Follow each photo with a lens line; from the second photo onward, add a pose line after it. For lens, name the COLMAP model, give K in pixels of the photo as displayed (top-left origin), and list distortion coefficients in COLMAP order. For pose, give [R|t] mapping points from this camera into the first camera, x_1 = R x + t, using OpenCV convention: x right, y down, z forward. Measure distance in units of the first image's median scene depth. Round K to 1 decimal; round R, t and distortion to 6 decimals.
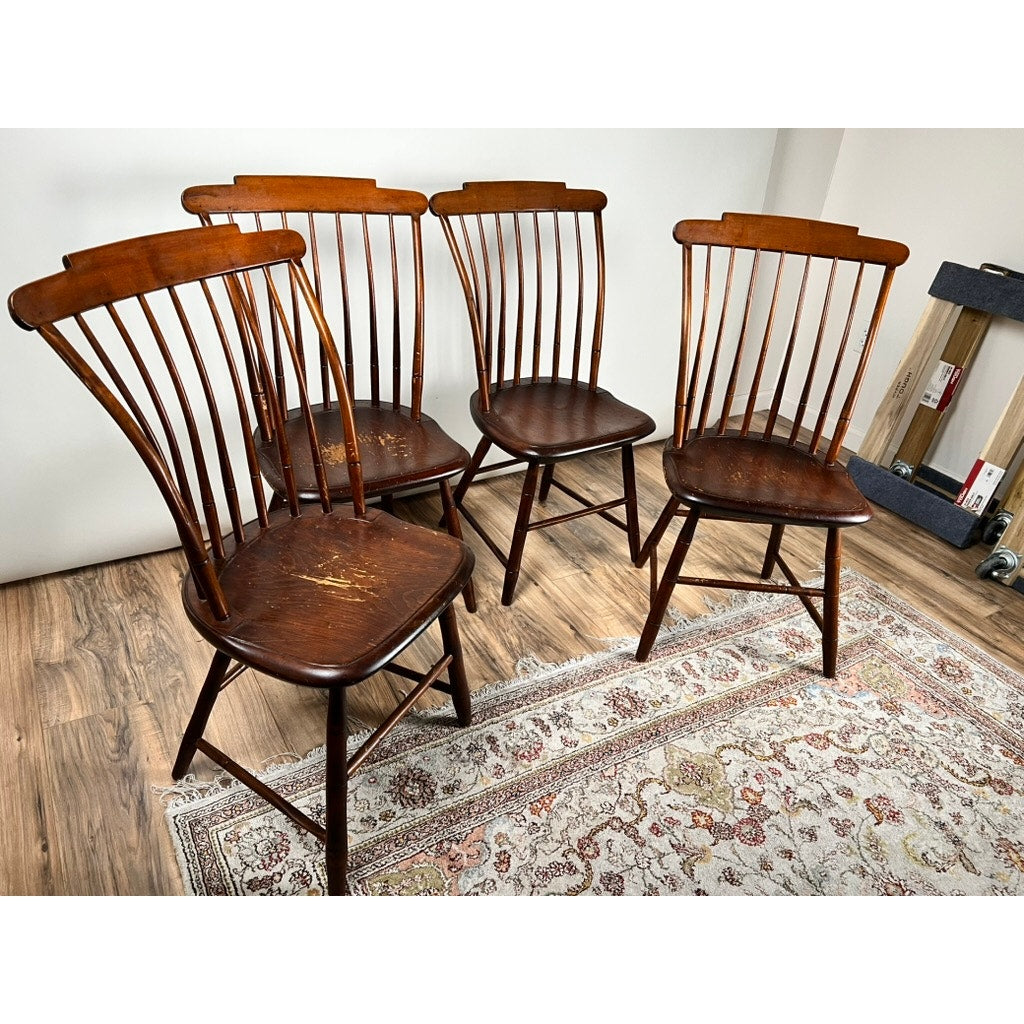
lens RADIAL K [[774.0, 0, 510.2], [0, 774.0, 507.1], [0, 0, 1]] dist [0.051611, -0.065829]
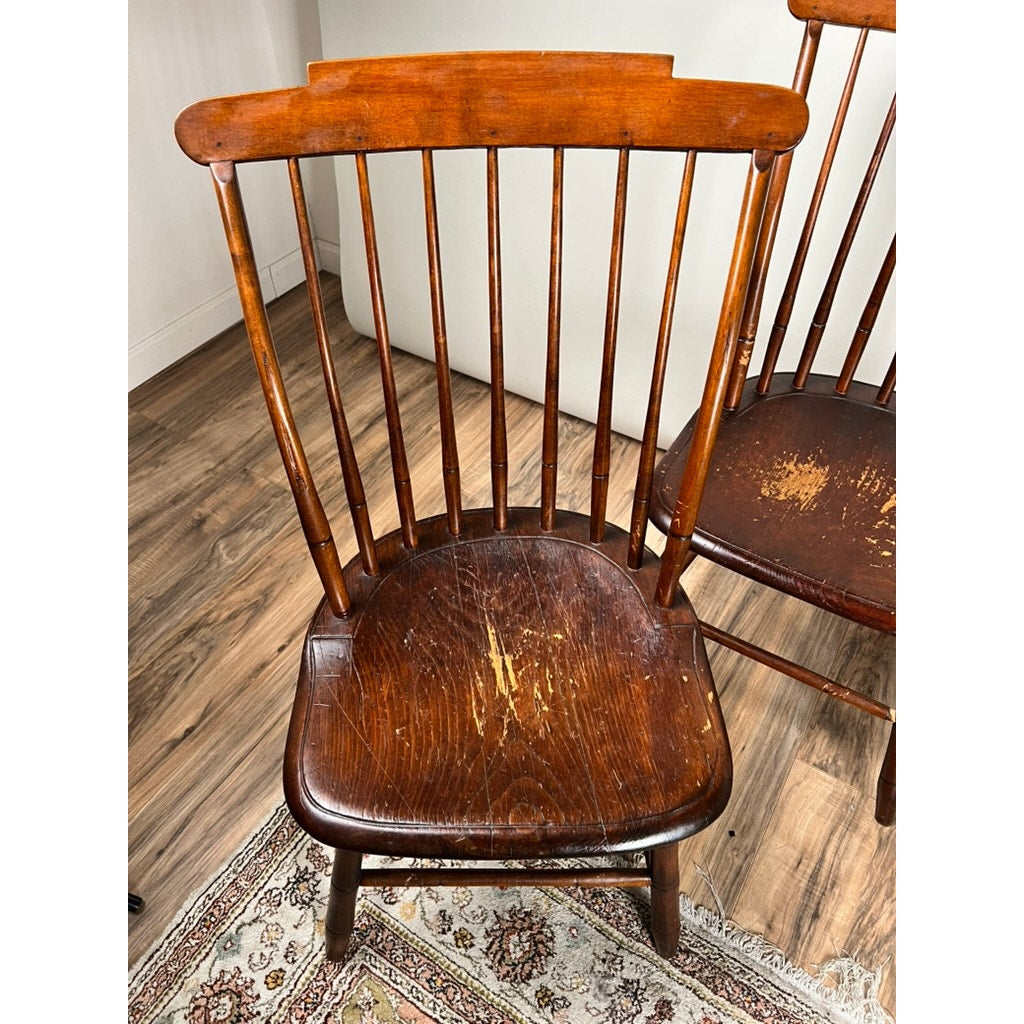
lens RADIAL K [[774.0, 0, 503.4], [0, 774.0, 504.7], [0, 0, 1]] dist [0.051611, -0.065829]
pose [[0.438518, 0.588225, -0.679480, 0.098643], [-0.409377, 0.803798, 0.431647, -0.221864], [0.800070, 0.088879, 0.593286, 0.459190]]
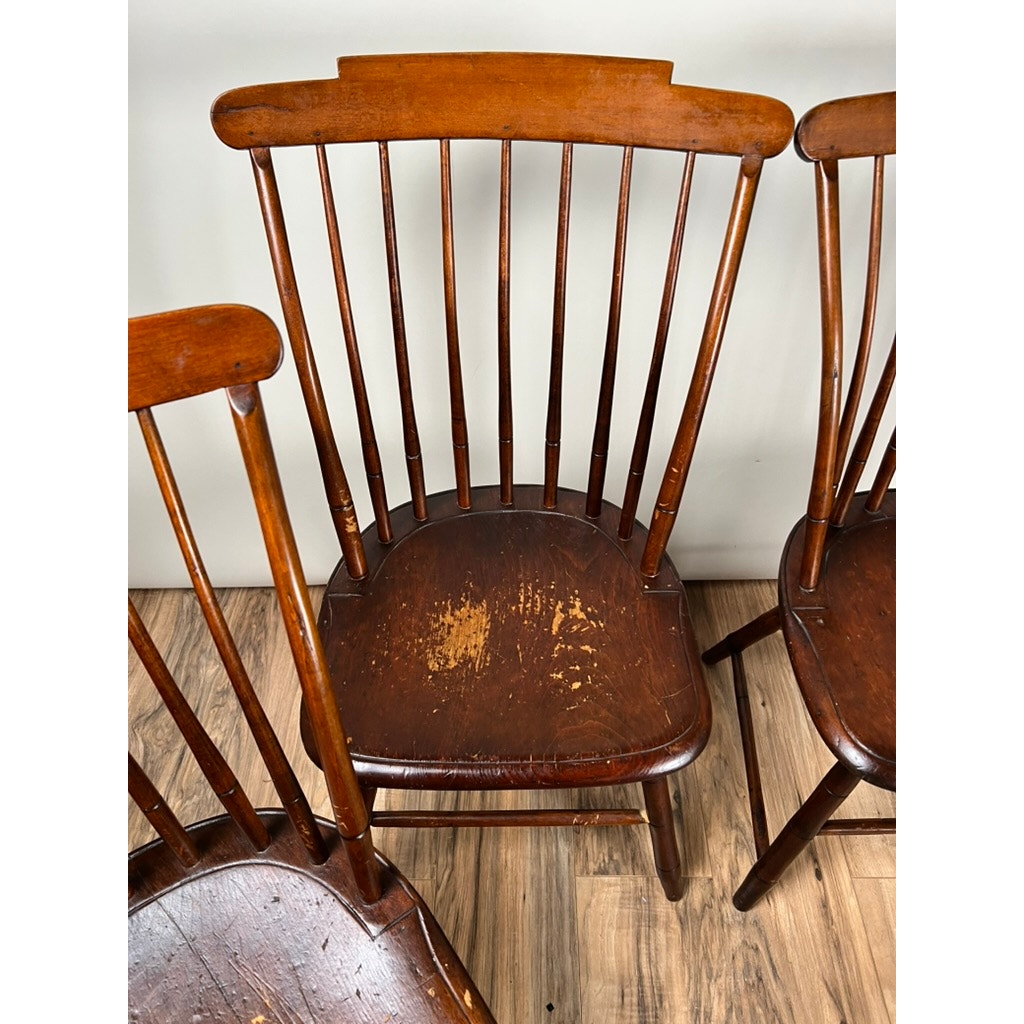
lens RADIAL K [[774.0, 0, 514.8], [0, 774.0, 516.1], [0, 0, 1]] dist [0.051611, -0.065829]
pose [[0.849111, 0.316517, -0.422880, 0.006563], [-0.198331, 0.933051, 0.300135, -0.310725], [0.489566, -0.170978, 0.855039, 0.577832]]
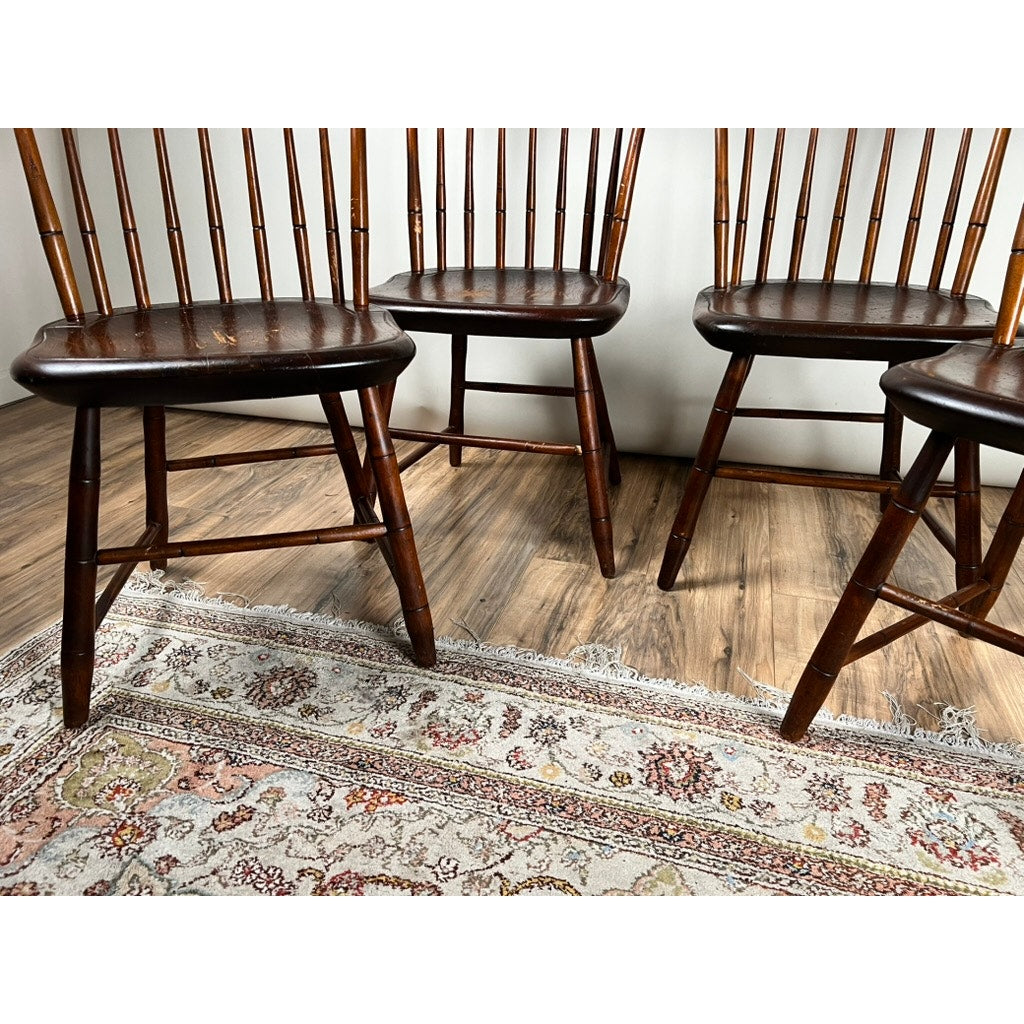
lens RADIAL K [[774.0, 0, 502.6], [0, 774.0, 503.7], [0, 0, 1]] dist [0.051611, -0.065829]
pose [[0.668608, 0.220868, -0.710057, 0.402260], [-0.323278, 0.946250, -0.010070, 0.127944], [0.669667, 0.236279, 0.704072, 0.518201]]
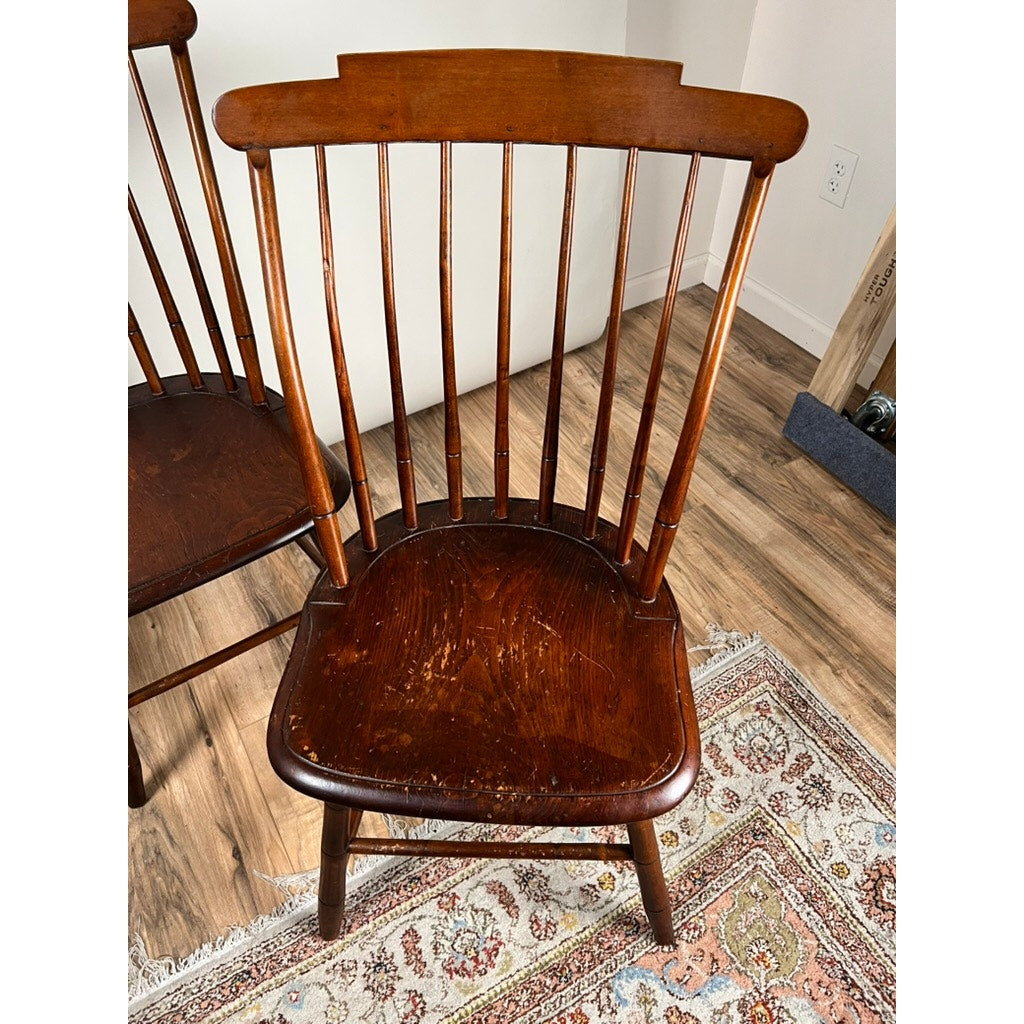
lens RADIAL K [[774.0, 0, 511.5], [0, 774.0, 503.9], [0, 0, 1]] dist [0.051611, -0.065829]
pose [[0.995808, -0.066671, -0.062623, 0.387067], [0.081091, 0.960223, 0.267201, -0.268399], [0.042317, -0.271159, 0.961604, 0.584134]]
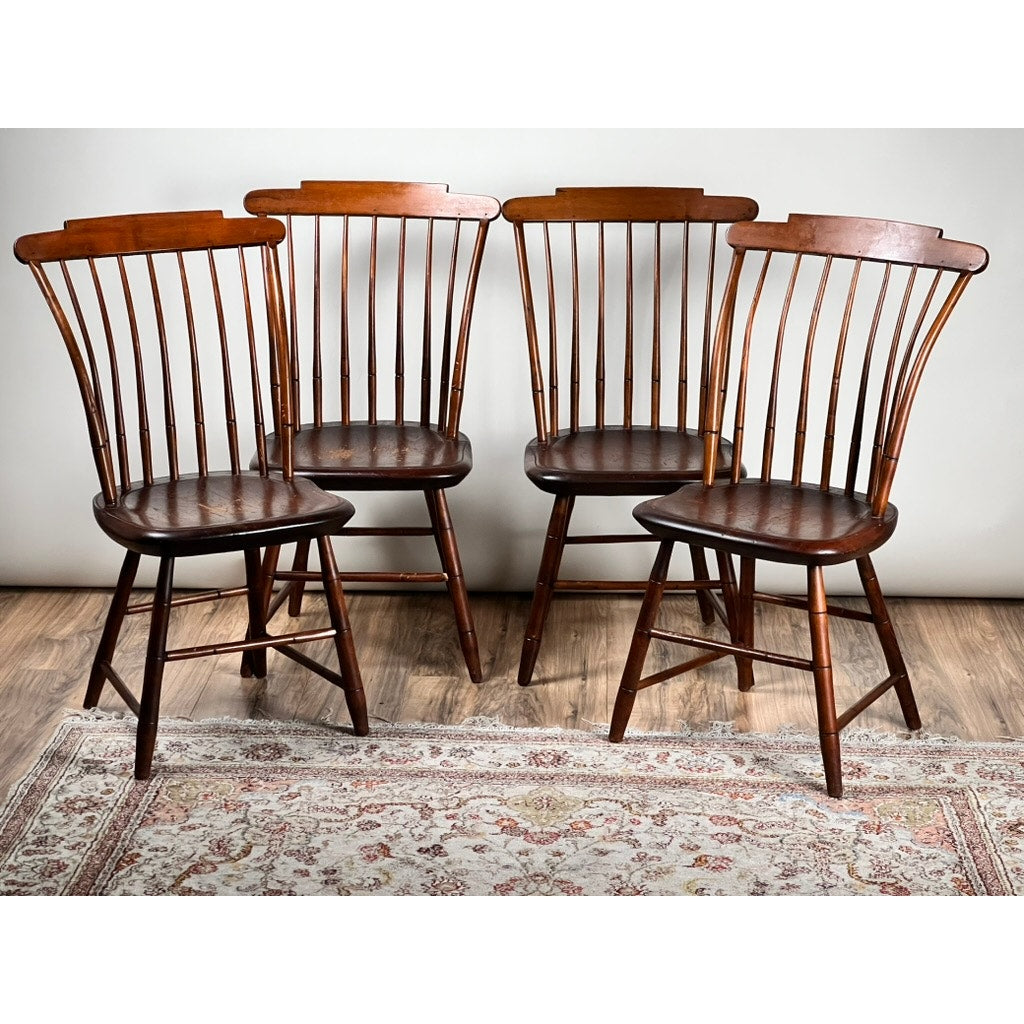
lens RADIAL K [[2312.1, 0, 513.1], [0, 2312.1, 482.7], [0, 0, 1]] dist [0.221088, 0.000000]
pose [[0.832197, 0.052219, -0.552016, 1.472924], [-0.217318, 0.946623, -0.238071, 0.572719], [0.510119, 0.318085, 0.799125, -1.087740]]
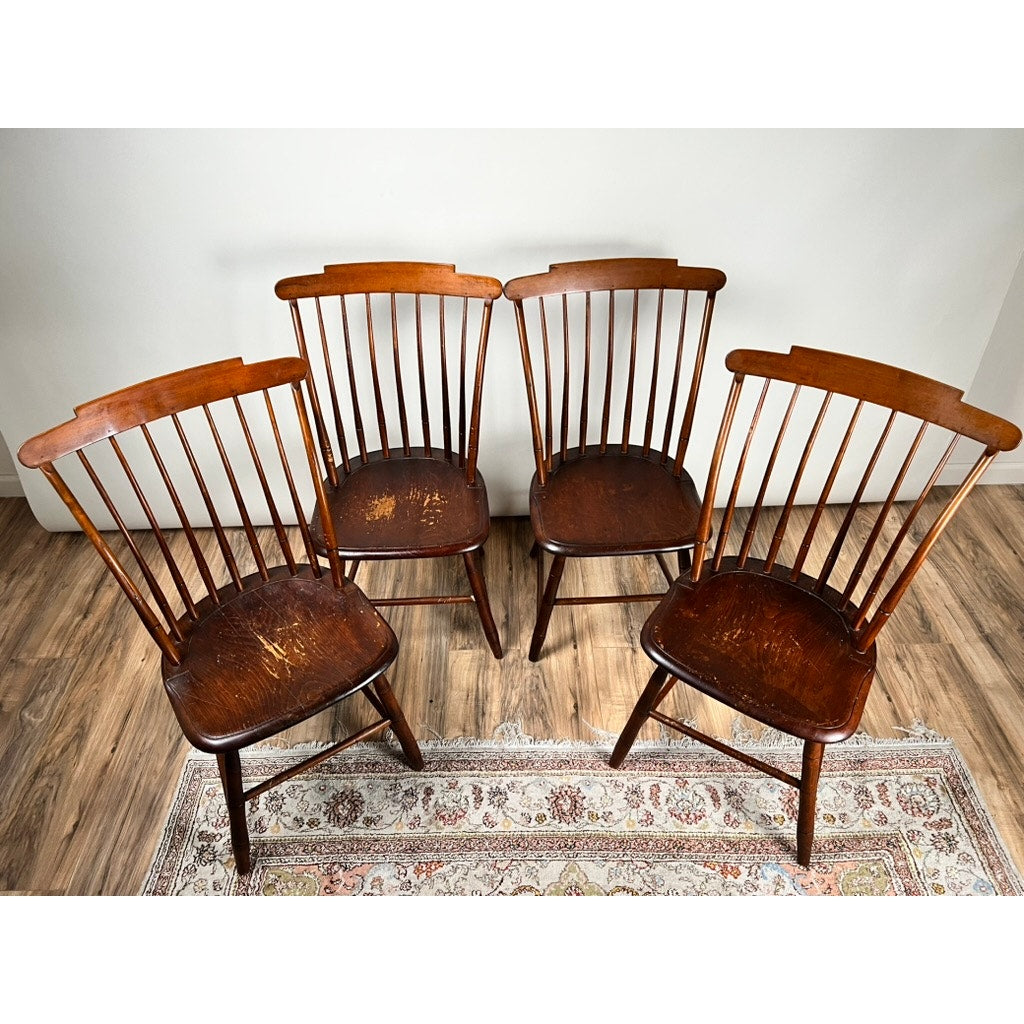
lens RADIAL K [[774.0, 0, 504.4], [0, 774.0, 506.6], [0, 0, 1]] dist [0.051611, -0.065829]
pose [[0.860333, 0.253060, -0.442479, 0.444628], [-0.176570, 0.962271, 0.207023, -0.341524], [0.478174, -0.099980, 0.872556, 0.080199]]
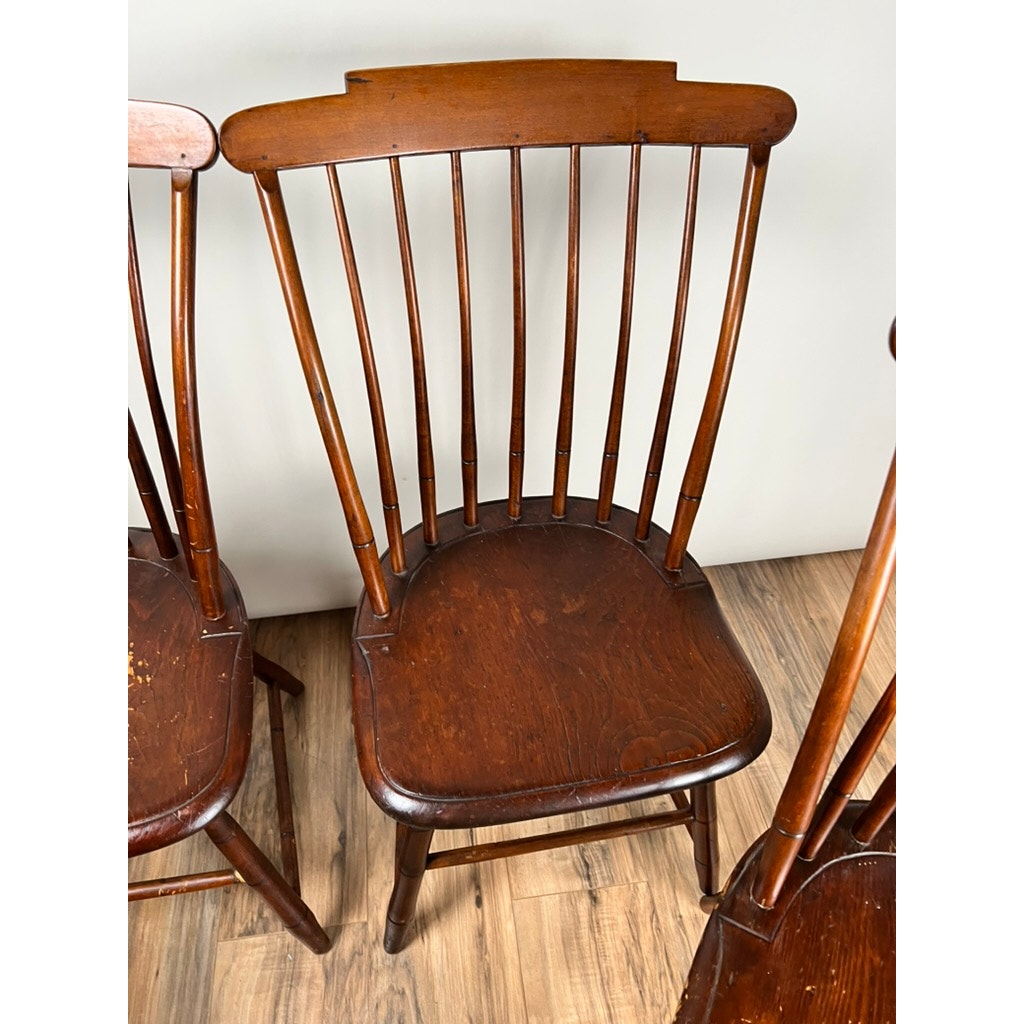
lens RADIAL K [[774.0, 0, 505.4], [0, 774.0, 515.0], [0, 0, 1]] dist [0.051611, -0.065829]
pose [[0.915798, 0.234935, -0.325761, 0.195756], [-0.149915, 0.952407, 0.265418, -0.354686], [0.372613, -0.194233, 0.907432, 0.707574]]
